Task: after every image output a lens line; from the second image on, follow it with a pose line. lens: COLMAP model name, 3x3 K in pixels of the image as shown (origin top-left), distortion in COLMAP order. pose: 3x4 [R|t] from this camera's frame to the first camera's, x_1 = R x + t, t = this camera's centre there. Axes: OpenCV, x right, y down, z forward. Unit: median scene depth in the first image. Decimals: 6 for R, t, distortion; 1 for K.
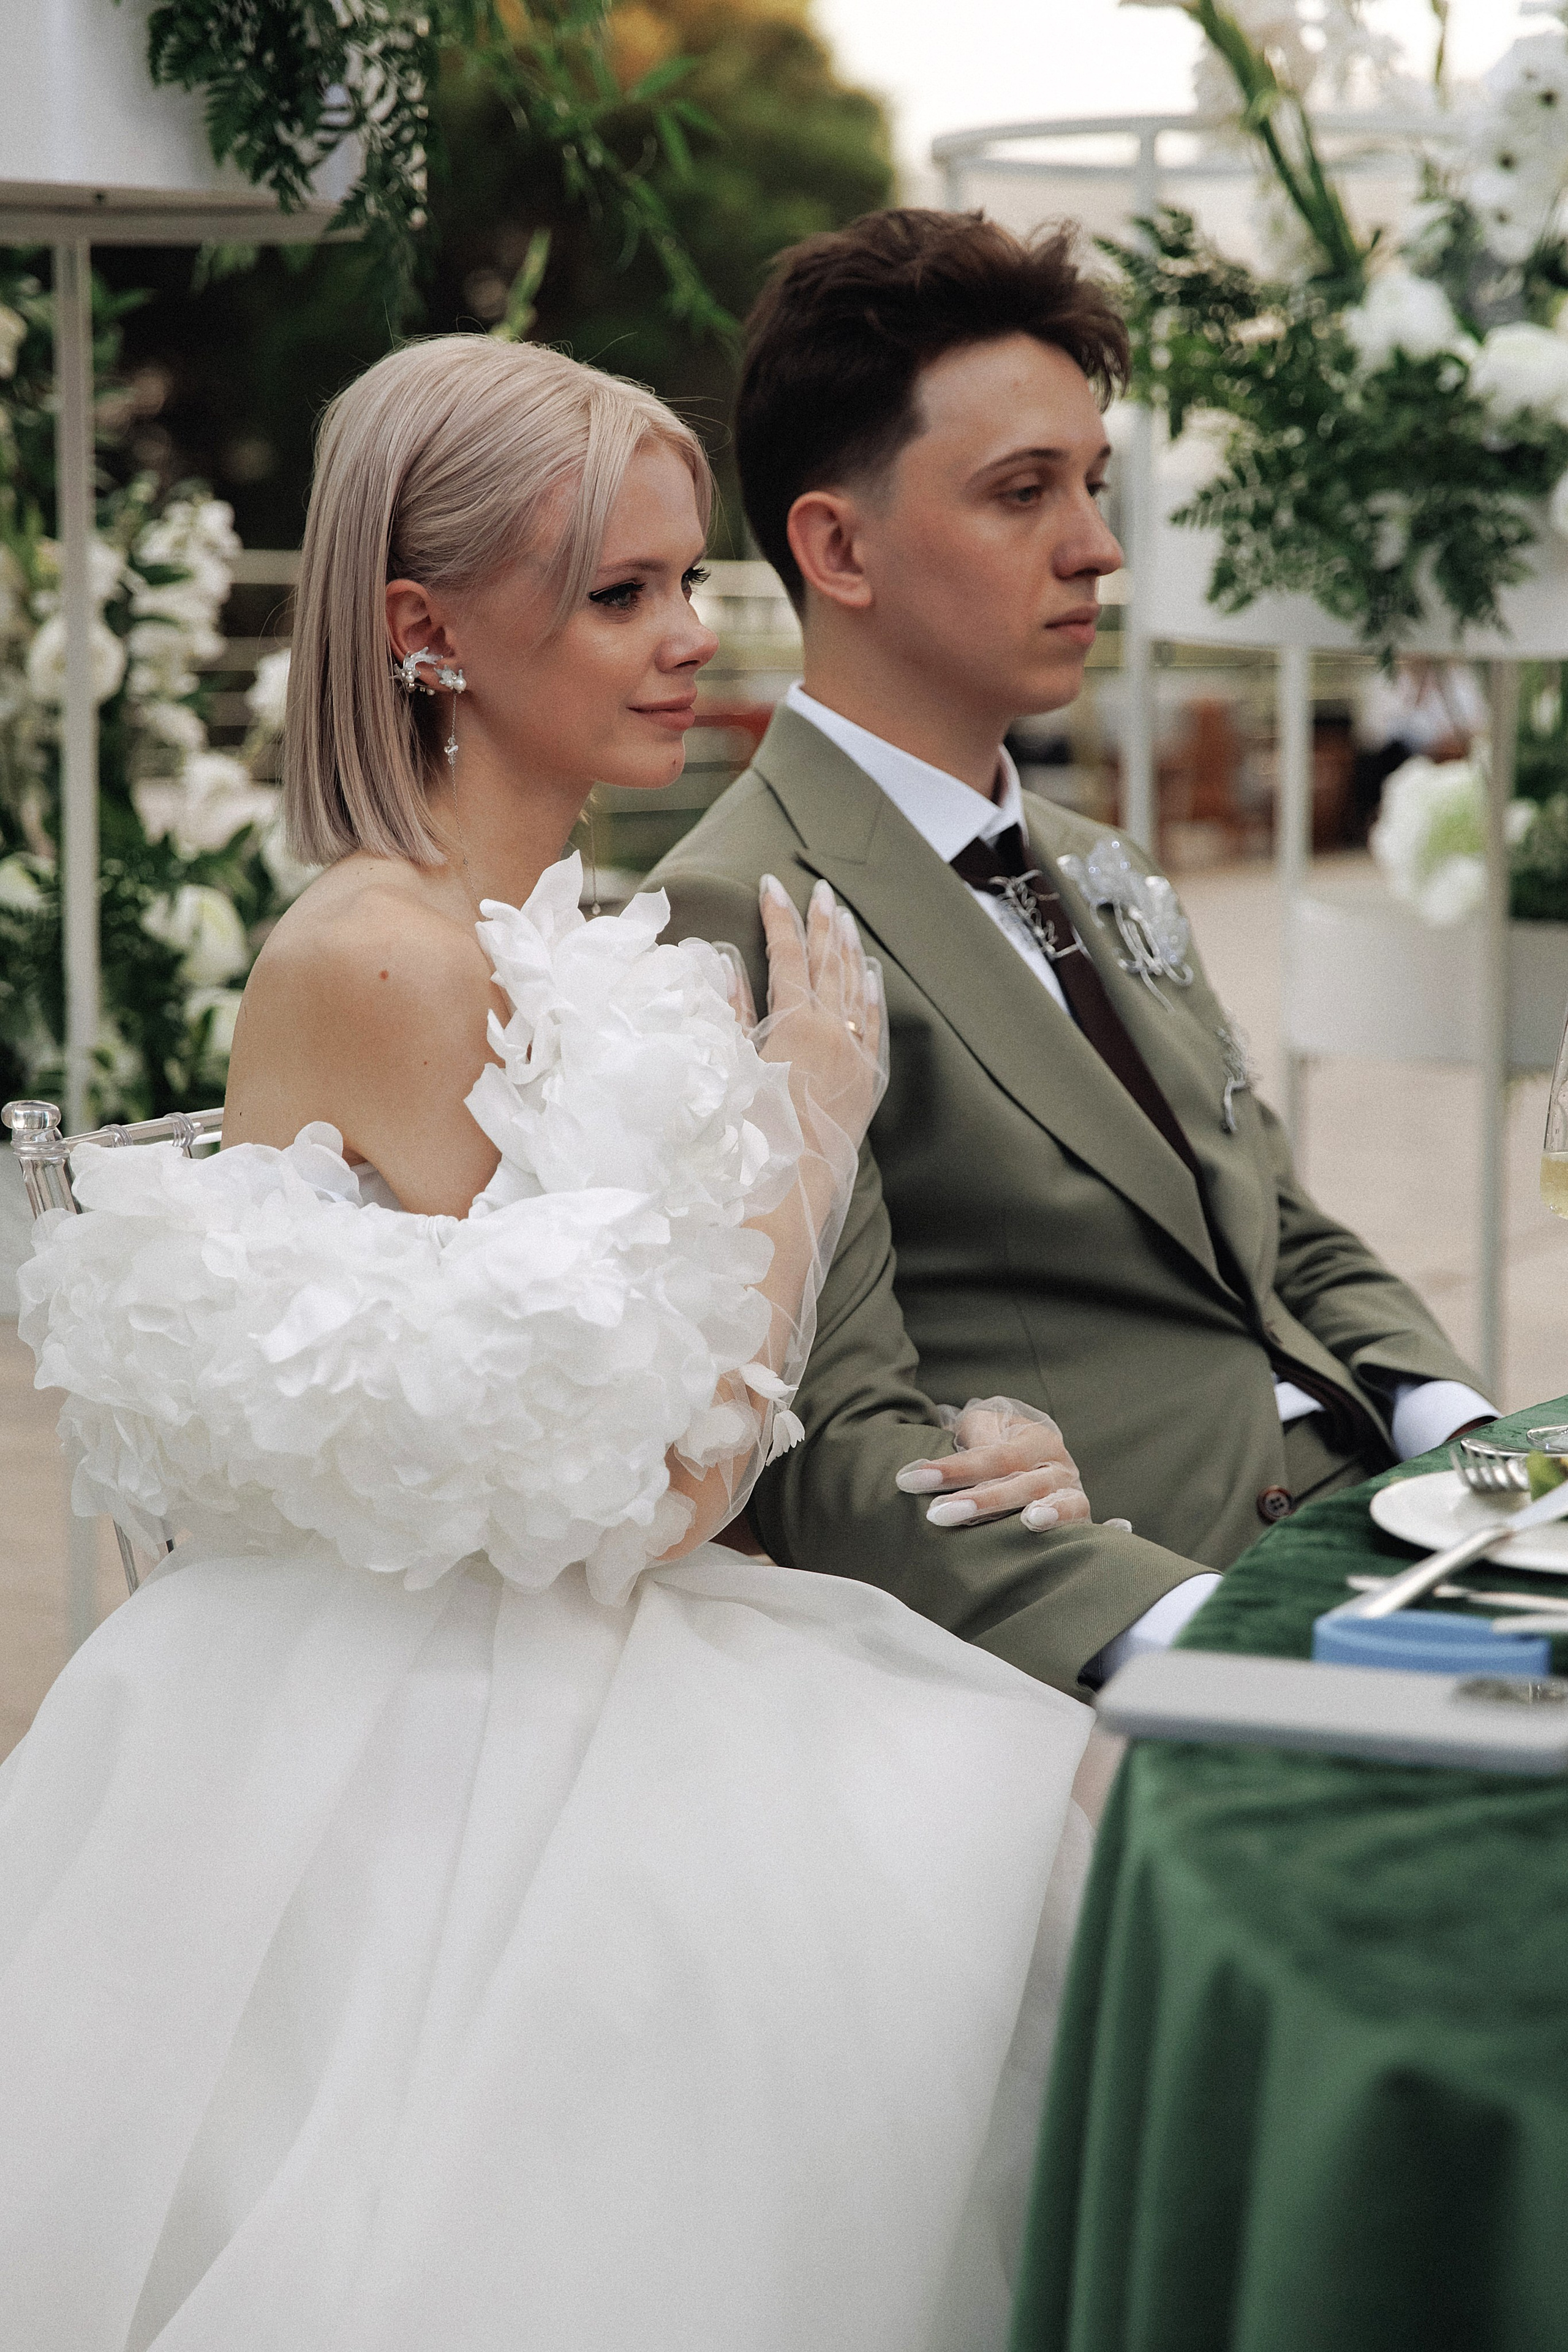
lens RADIAL K [[4720.2, 0, 784.0], [0, 4720.2, 1176.0], [0, 0, 1]] dist [0.072630, 0.663852]
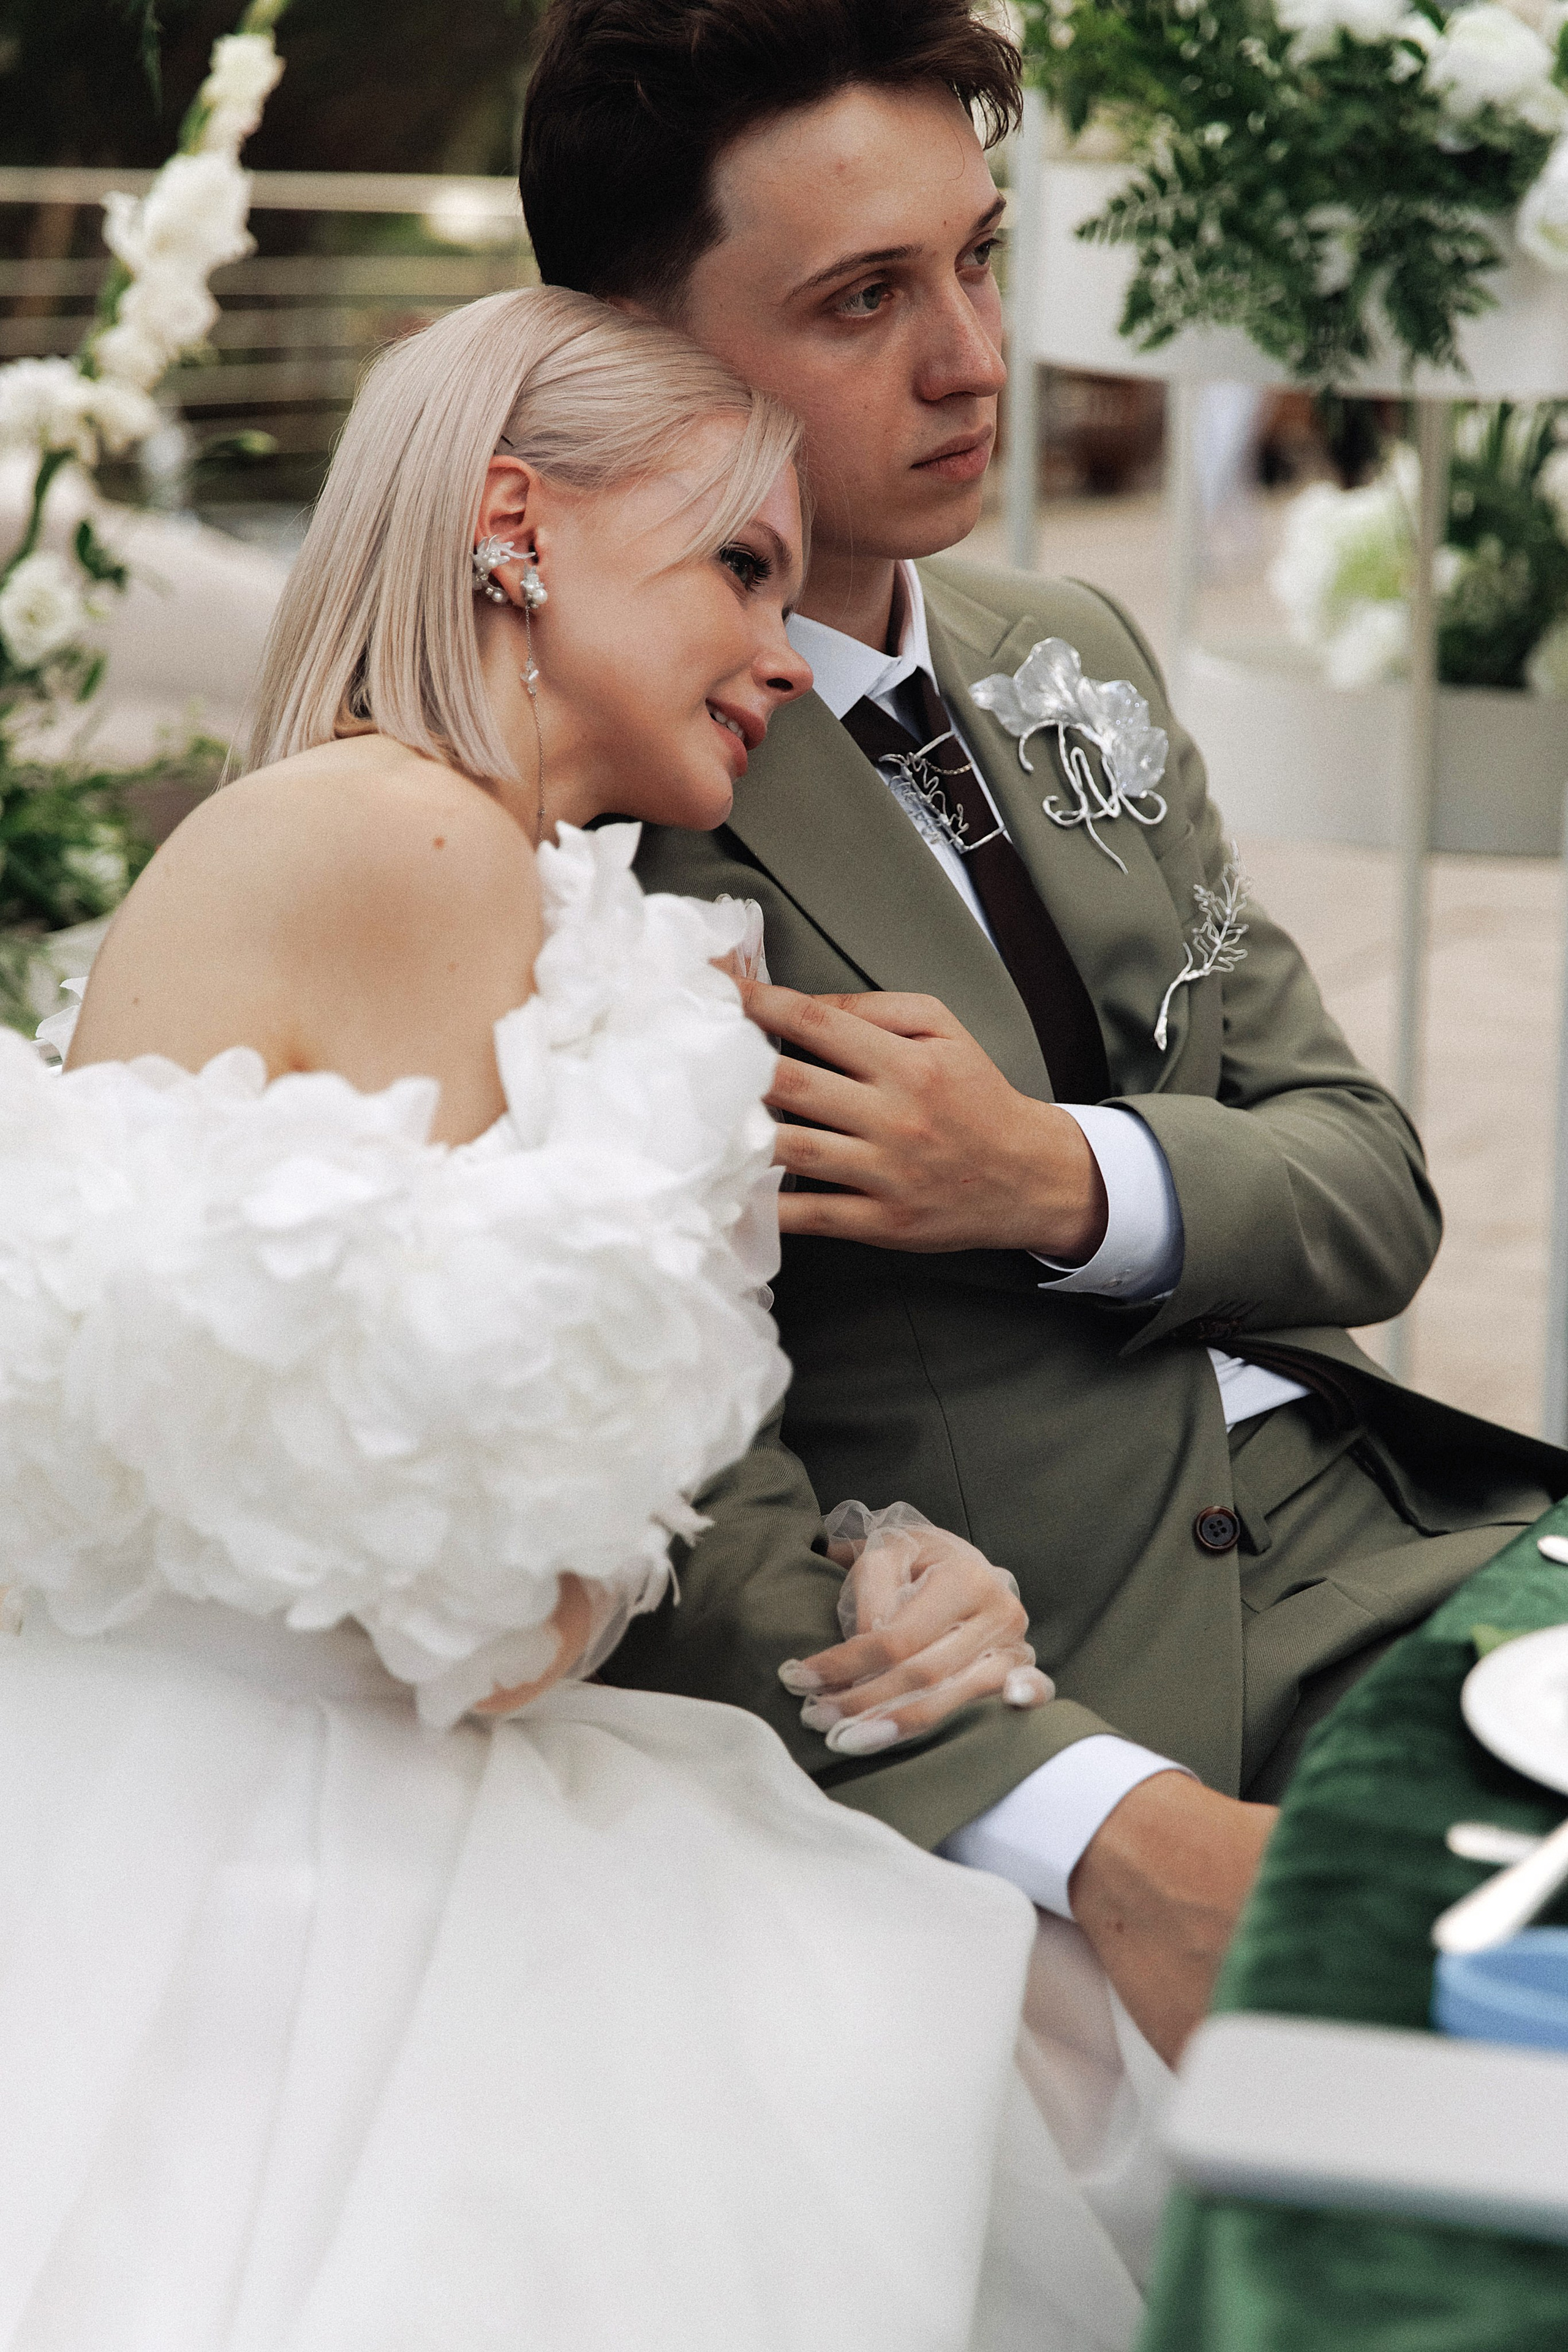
lens RADIAL K [[4737.7, 0, 784.0], [0, 4737.7, 1176.0], [0, 0, 1]] dist [-0.048008, 0.273411]
pose [[0.999244, 0.007242, 0.038202, -0.000482], [-0.010038, 0.997243, 0.073521, -0.033097], [-0.037565, -0.073849, 0.996562, 0.154521]]
